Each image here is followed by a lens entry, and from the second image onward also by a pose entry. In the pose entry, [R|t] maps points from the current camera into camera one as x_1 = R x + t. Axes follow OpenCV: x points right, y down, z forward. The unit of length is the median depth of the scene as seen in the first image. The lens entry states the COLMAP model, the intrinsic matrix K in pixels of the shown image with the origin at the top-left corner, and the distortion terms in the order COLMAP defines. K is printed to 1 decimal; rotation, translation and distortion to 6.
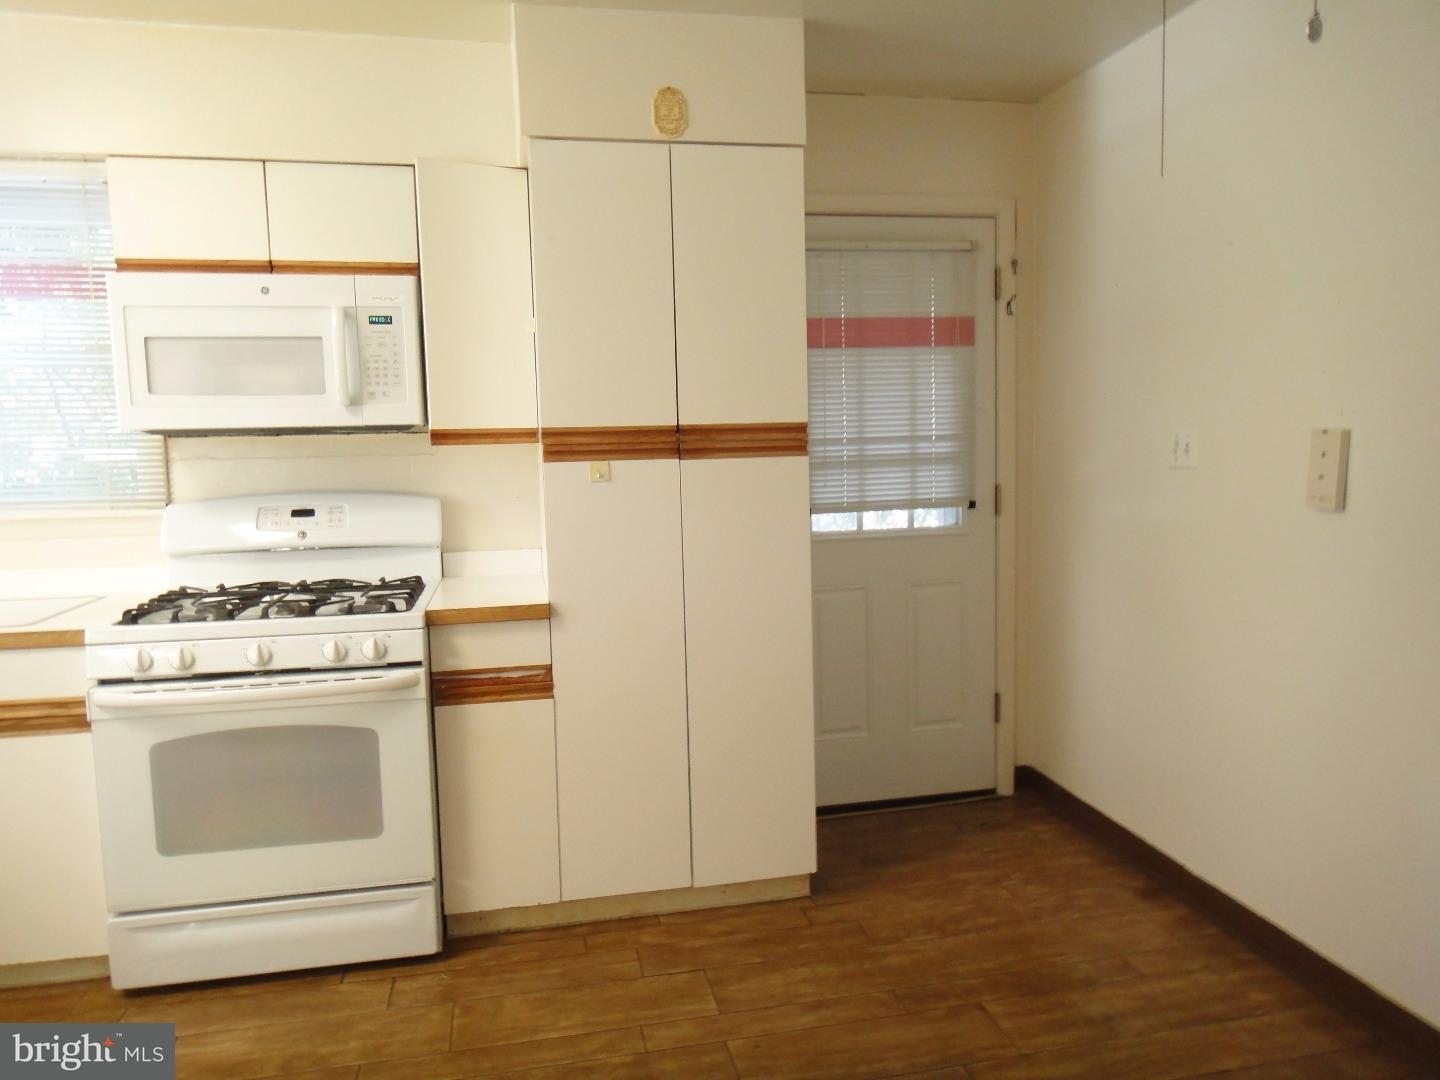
lens RADIAL K [[979.8, 0, 718.8], [0, 979.8, 547.0], [0, 0, 1]] dist [-0.004358, -0.001690]
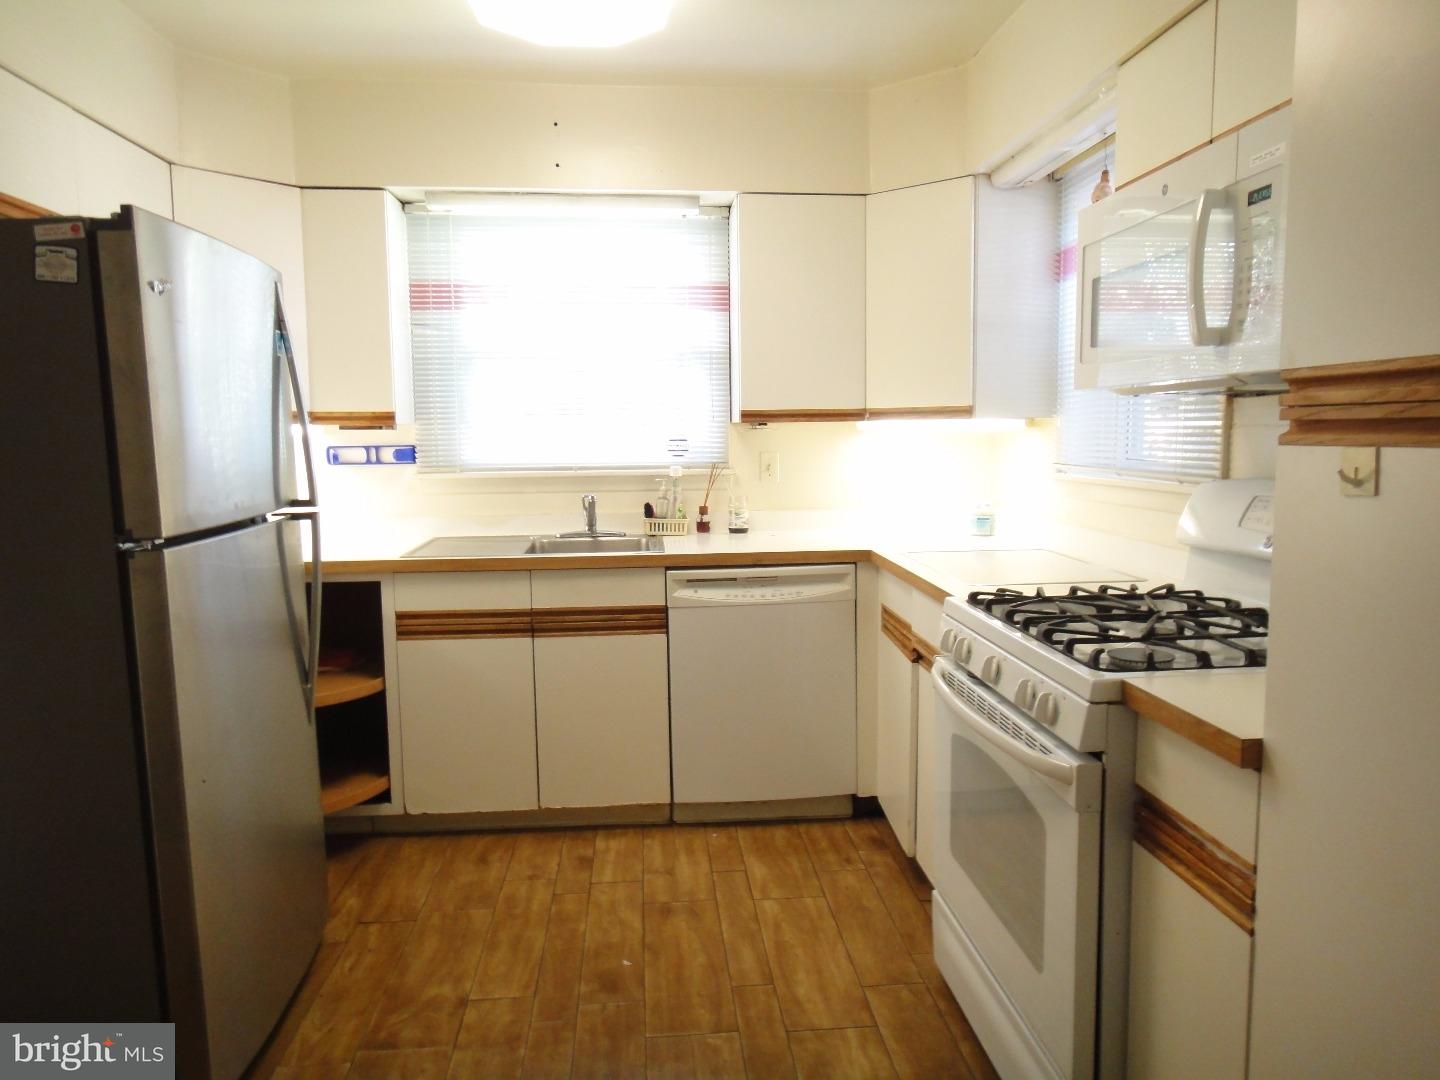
lens RADIAL K [[979.8, 0, 719.3], [0, 979.8, 535.9], [0, 0, 1]] dist [-0.004358, -0.001690]
pose [[-0.132177, 0.126469, -0.983125, 0.295719], [-0.083597, 0.986871, 0.138190, -0.079173], [0.987695, 0.100452, -0.119869, 0.741668]]
